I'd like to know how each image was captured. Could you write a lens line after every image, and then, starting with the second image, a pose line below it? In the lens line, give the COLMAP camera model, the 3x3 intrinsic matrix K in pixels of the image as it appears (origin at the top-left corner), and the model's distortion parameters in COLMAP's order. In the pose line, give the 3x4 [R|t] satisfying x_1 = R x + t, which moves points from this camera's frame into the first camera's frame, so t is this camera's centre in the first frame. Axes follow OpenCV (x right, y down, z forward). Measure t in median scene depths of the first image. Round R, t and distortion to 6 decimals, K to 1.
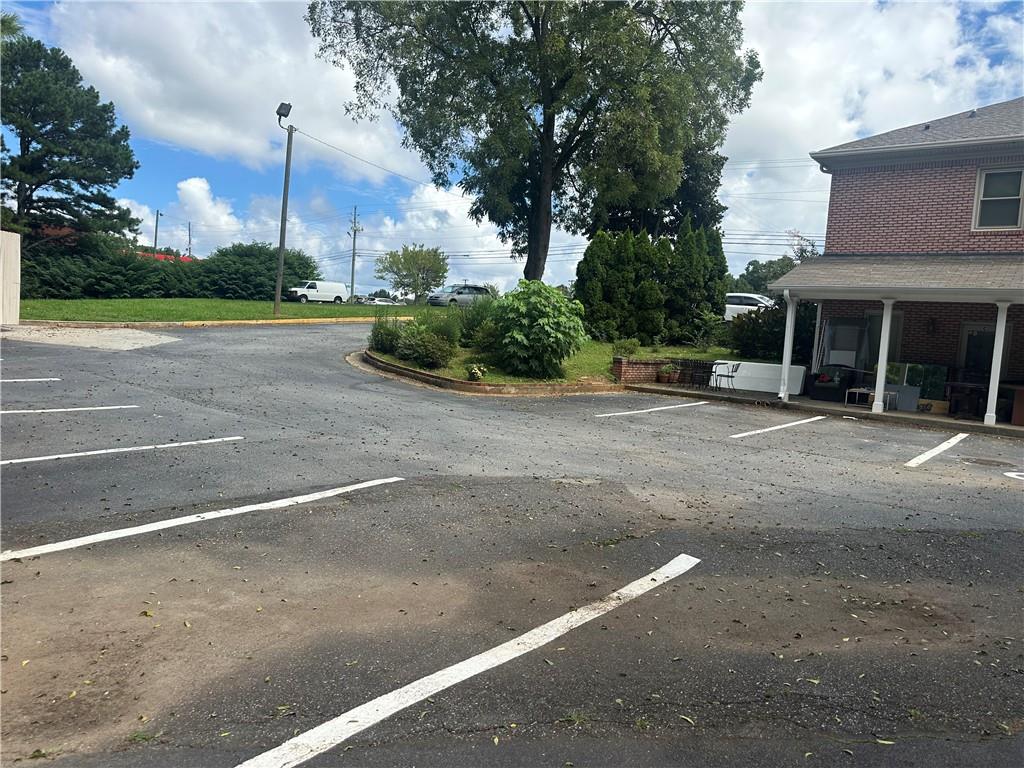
lens RADIAL K [[726.3, 0, 509.9], [0, 726.3, 384.3], [0, 0, 1]] dist [0.066527, -0.074913]
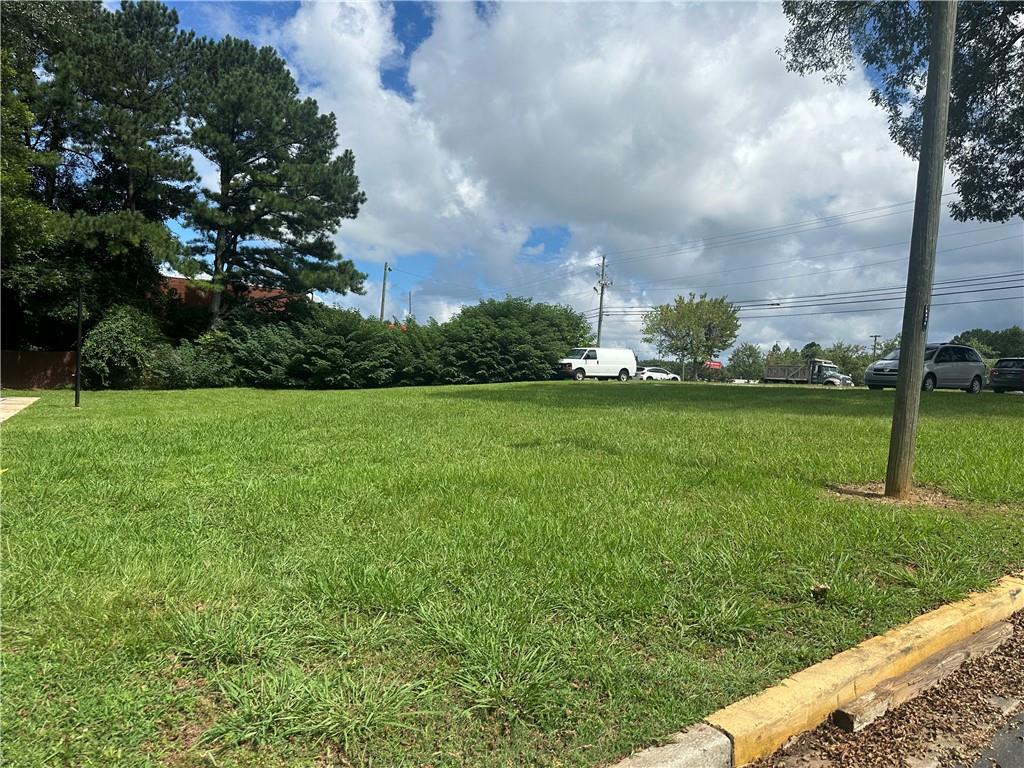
lens RADIAL K [[726.3, 0, 518.4], [0, 726.3, 387.4], [0, 0, 1]] dist [0.066527, -0.074913]
pose [[0.969321, -0.012100, -0.245501, -0.179418], [-0.007428, 0.996889, -0.078464, -0.053736], [0.245686, 0.077880, 0.966216, 0.348908]]
